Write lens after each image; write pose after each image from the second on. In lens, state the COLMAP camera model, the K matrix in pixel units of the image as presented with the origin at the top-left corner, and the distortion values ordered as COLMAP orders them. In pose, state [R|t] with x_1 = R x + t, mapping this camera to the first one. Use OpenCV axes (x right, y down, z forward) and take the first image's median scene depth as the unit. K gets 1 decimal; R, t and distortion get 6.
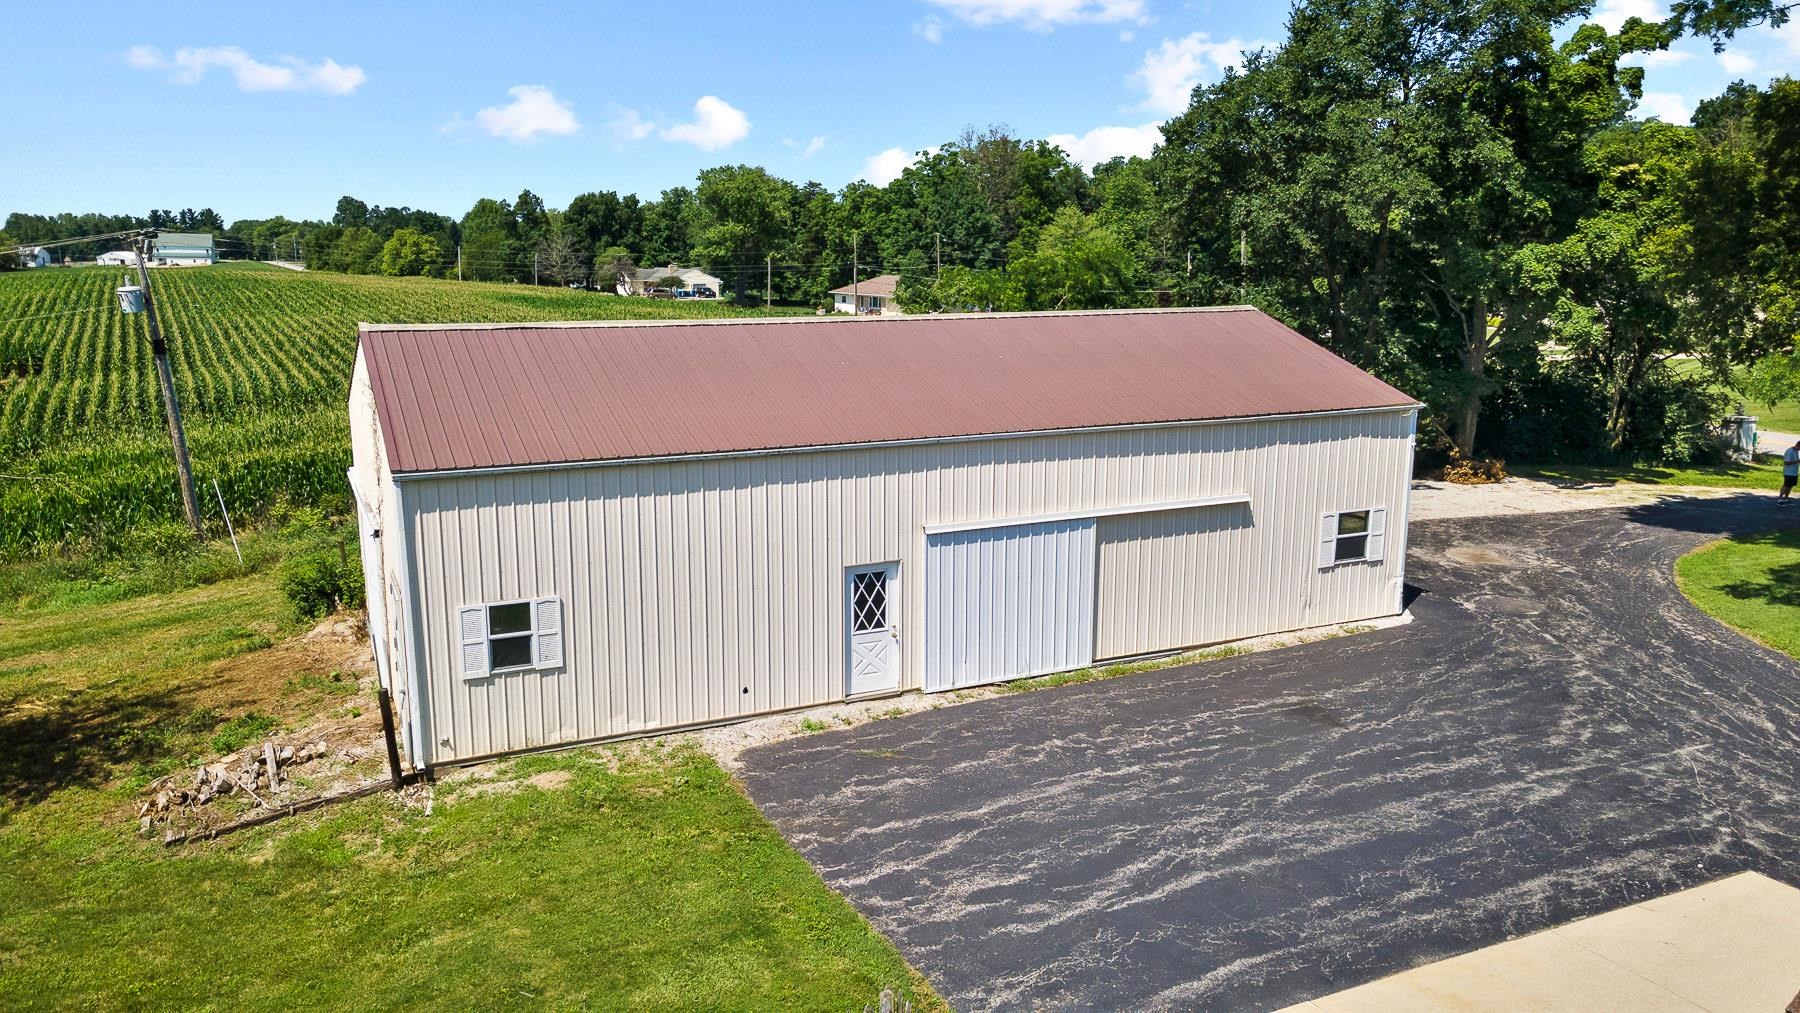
lens RADIAL K [[1261.4, 0, 898.9], [0, 1261.4, 537.2], [0, 0, 1]] dist [0.021516, 0.000787]
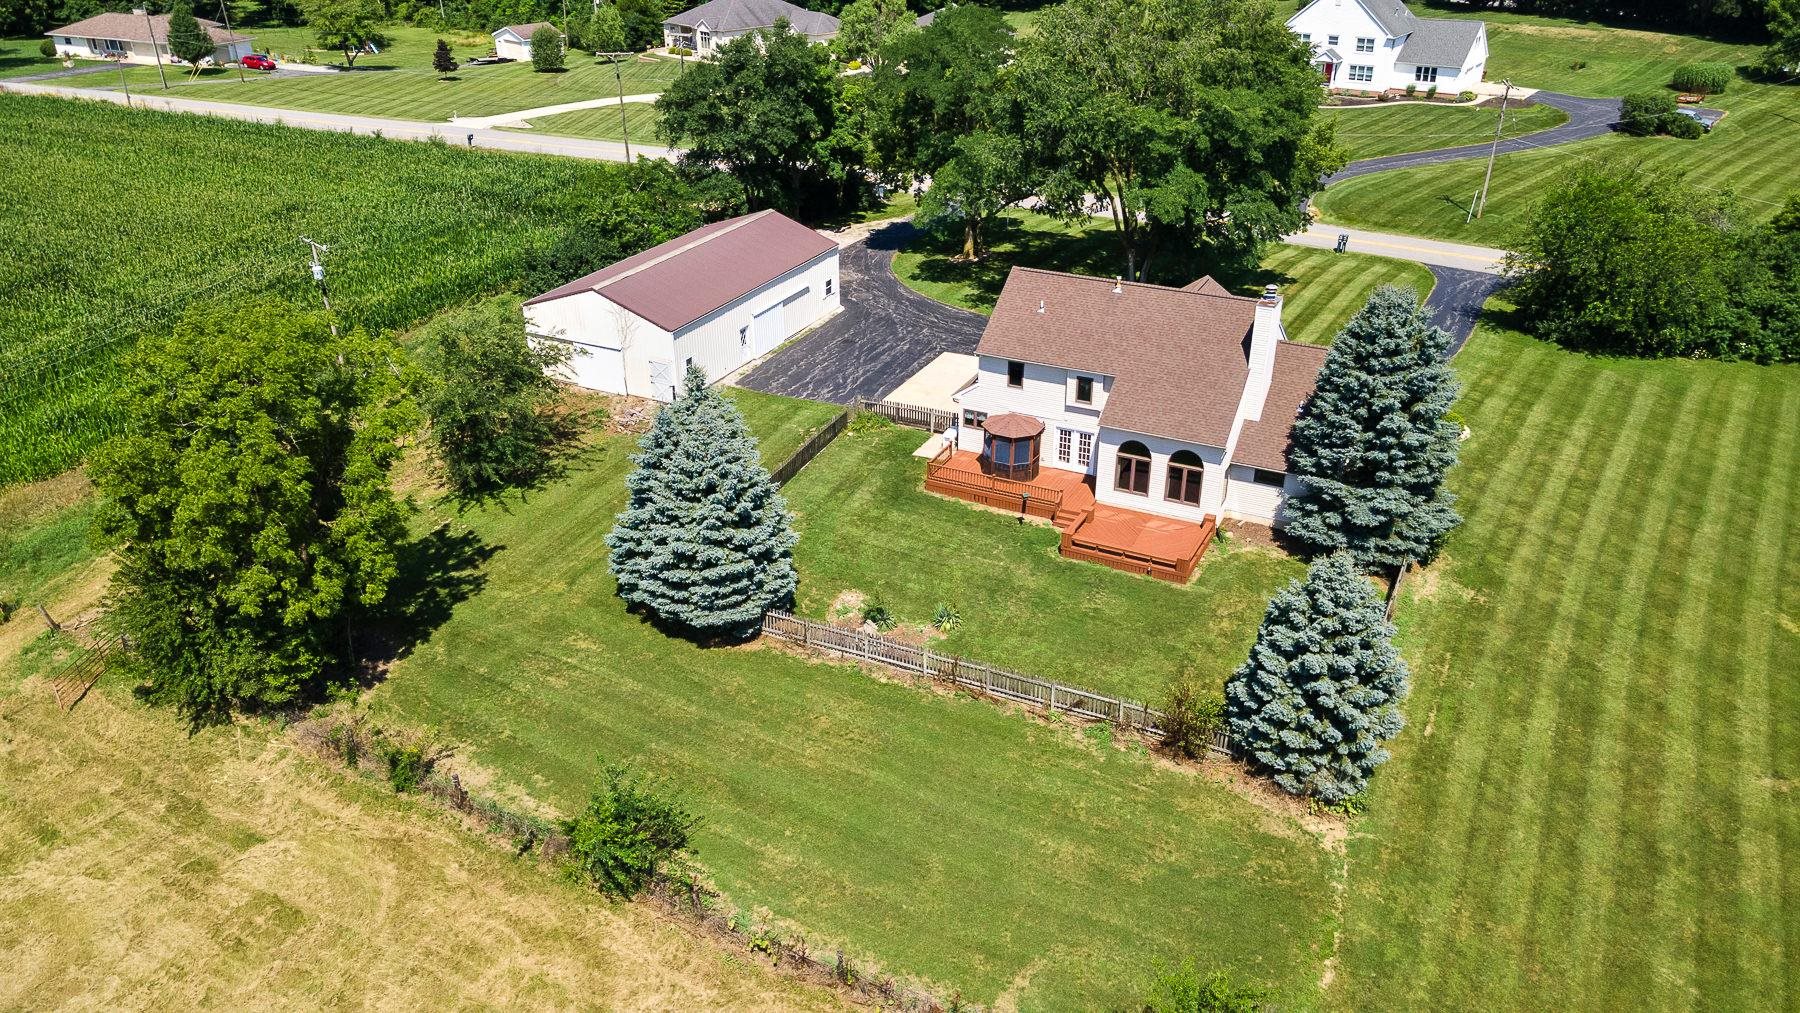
lens RADIAL K [[1261.4, 0, 898.9], [0, 1261.4, 537.2], [0, 0, 1]] dist [0.021516, 0.000787]
pose [[0.775750, -0.302294, 0.553923, -1.480192], [0.134462, 0.936818, 0.322944, -0.415635], [-0.616549, -0.176042, 0.767383, -1.716092]]
